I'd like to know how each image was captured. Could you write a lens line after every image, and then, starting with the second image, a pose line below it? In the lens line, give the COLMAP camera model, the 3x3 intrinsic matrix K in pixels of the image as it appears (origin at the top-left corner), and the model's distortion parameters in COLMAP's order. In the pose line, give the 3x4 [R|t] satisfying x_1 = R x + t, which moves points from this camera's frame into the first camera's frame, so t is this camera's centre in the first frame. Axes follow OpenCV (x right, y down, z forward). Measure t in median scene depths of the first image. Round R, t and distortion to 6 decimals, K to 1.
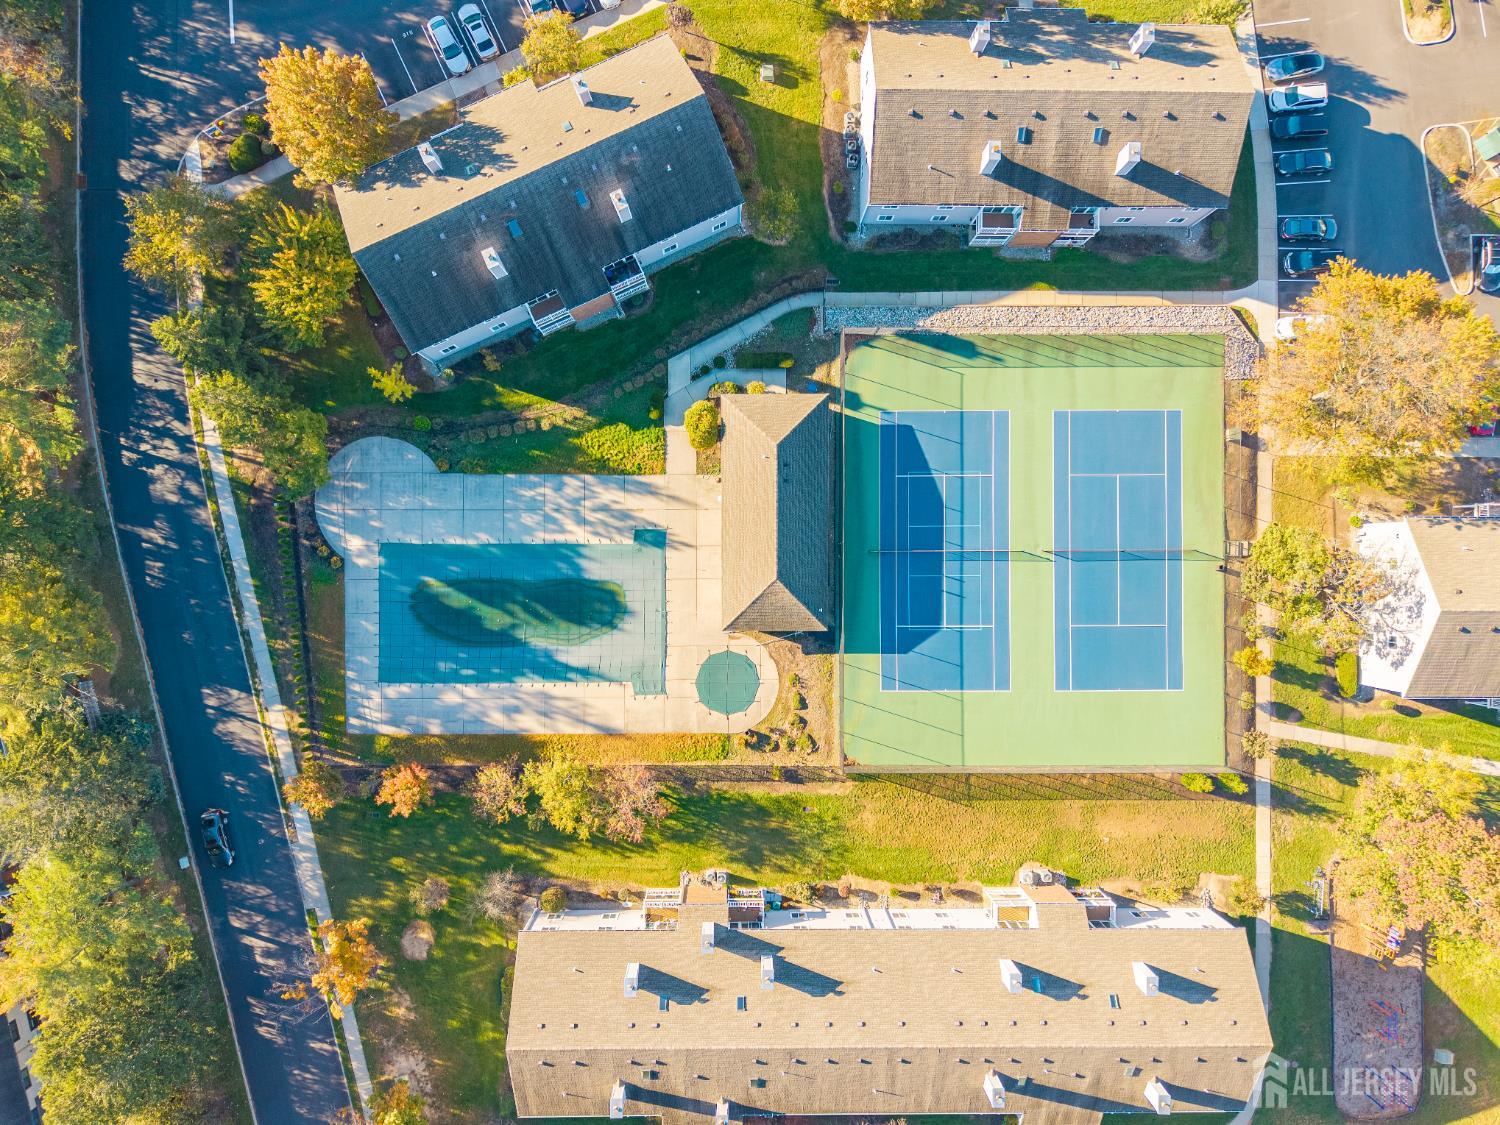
lens RADIAL K [[1009.7, 0, 754.9], [0, 1009.7, 564.3], [0, 0, 1]] dist [0.025152, -0.024668]
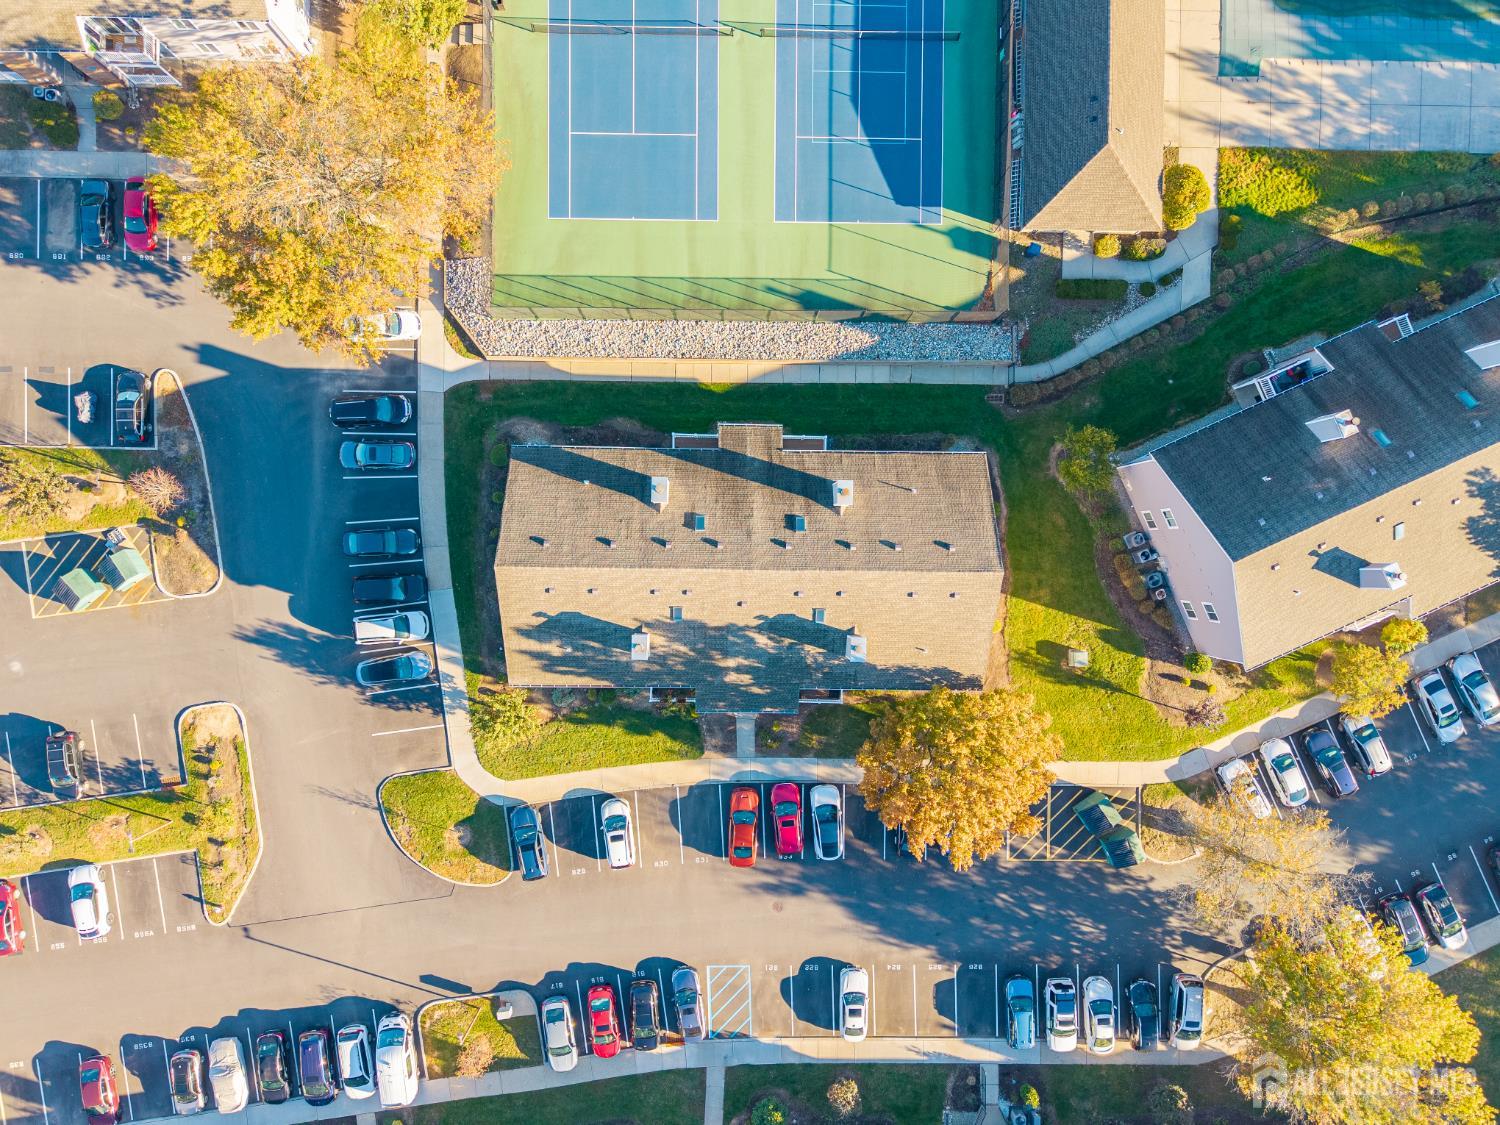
lens RADIAL K [[1009.7, 0, 750.3], [0, 1009.7, 565.0], [0, 0, 1]] dist [0.025152, -0.024668]
pose [[-0.998751, -0.009773, -0.048999, 0.306012], [0.010642, -0.999790, -0.017493, -0.400547], [-0.048818, -0.017993, 0.998646, 0.228130]]
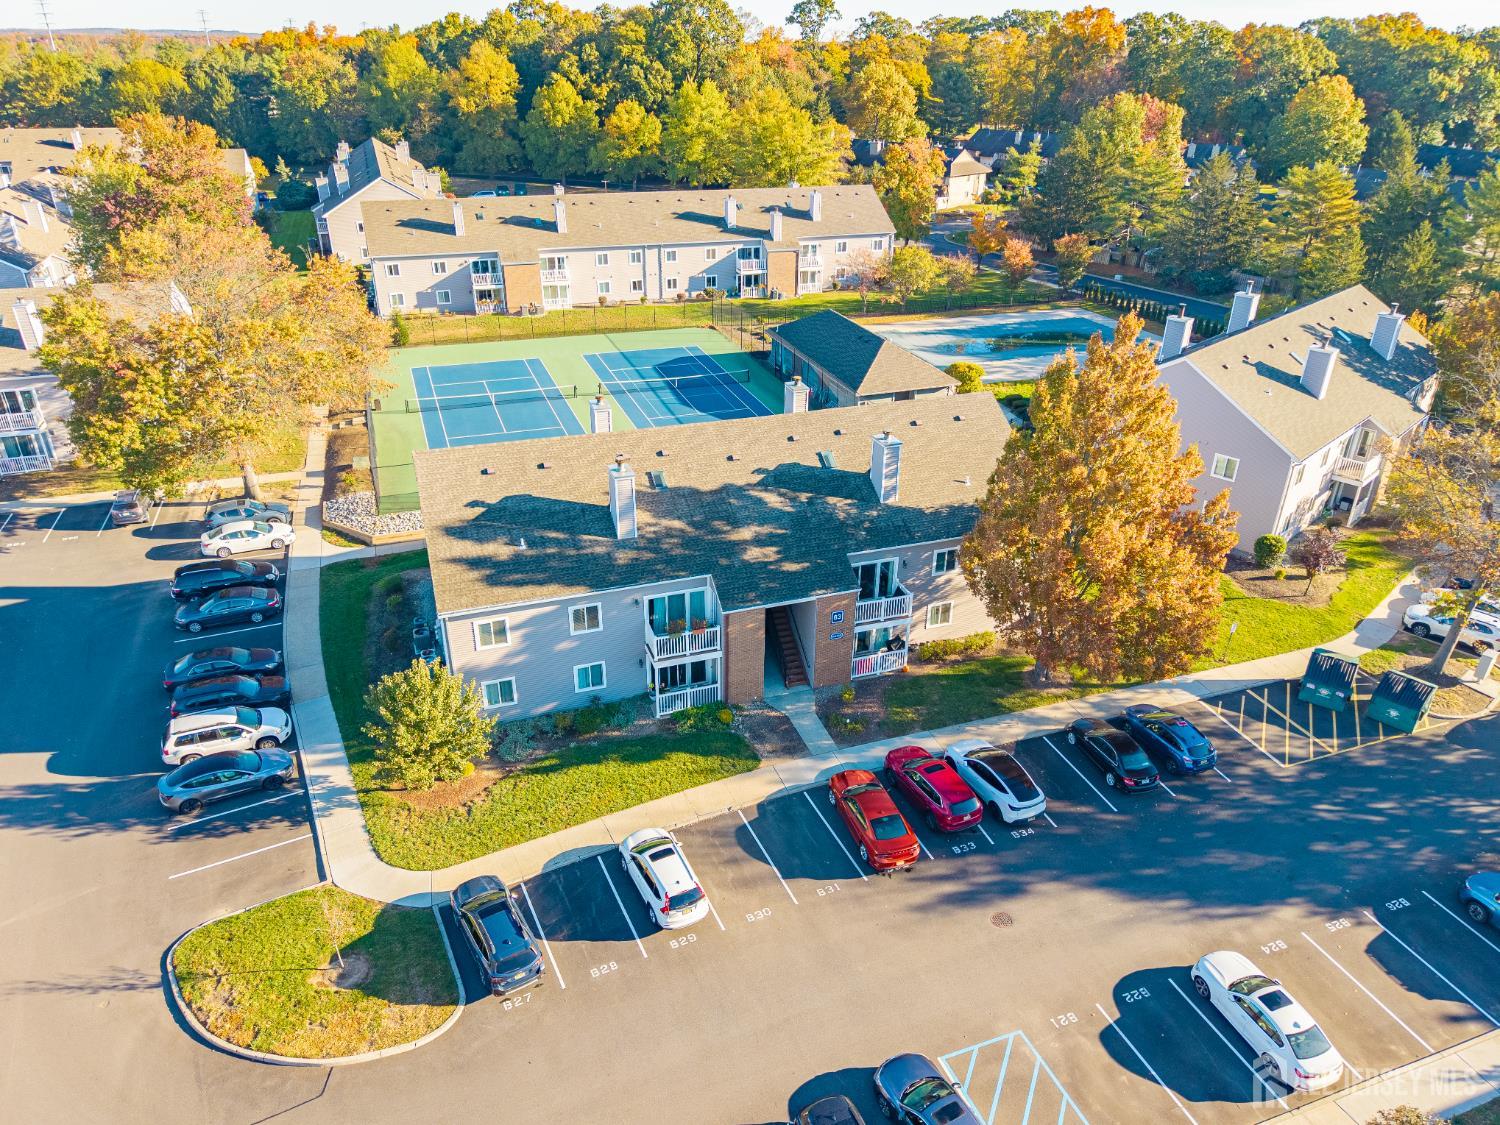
lens RADIAL K [[1009.7, 0, 753.9], [0, 1009.7, 561.6], [0, 0, 1]] dist [0.025152, -0.024668]
pose [[-0.940642, 0.124086, -0.315903, 0.446236], [-0.337537, -0.439386, 0.832471, -0.921688], [-0.035505, 0.889687, 0.455189, 0.704633]]
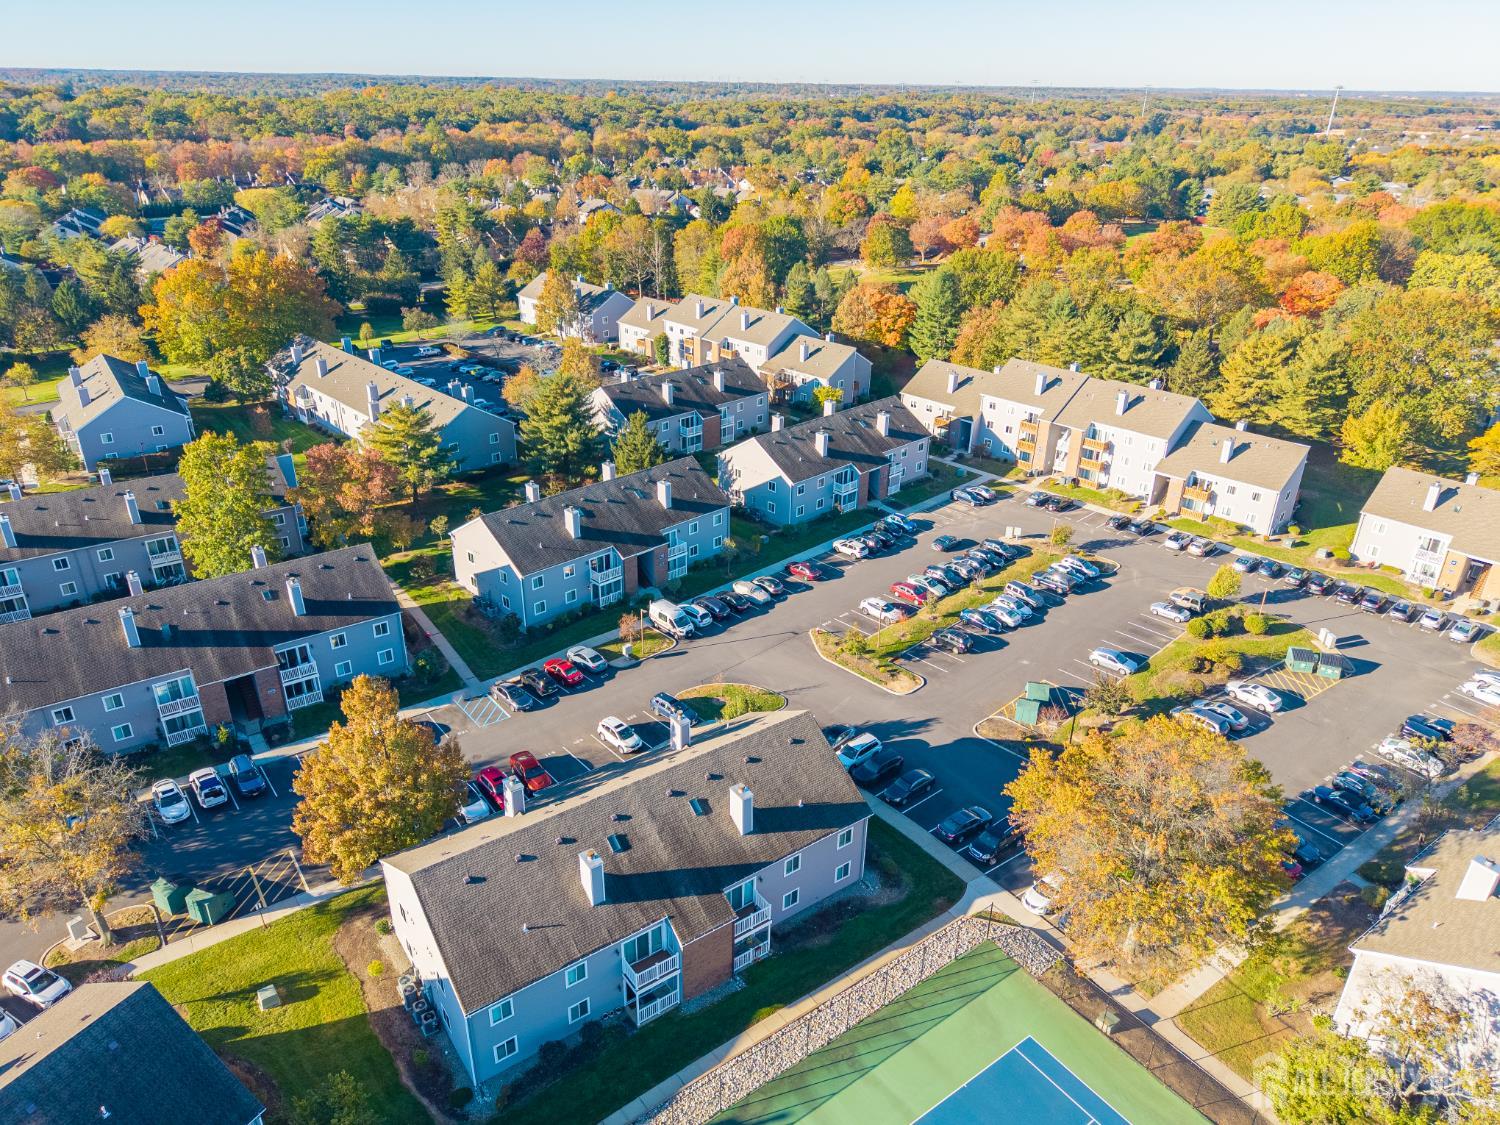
lens RADIAL K [[1009.7, 0, 751.2], [0, 1009.7, 560.2], [0, 0, 1]] dist [0.025152, -0.024668]
pose [[0.811282, -0.256969, 0.525156, -0.008362], [0.584627, 0.347624, -0.733055, 0.129301], [0.005816, 0.901734, 0.432252, 0.416840]]
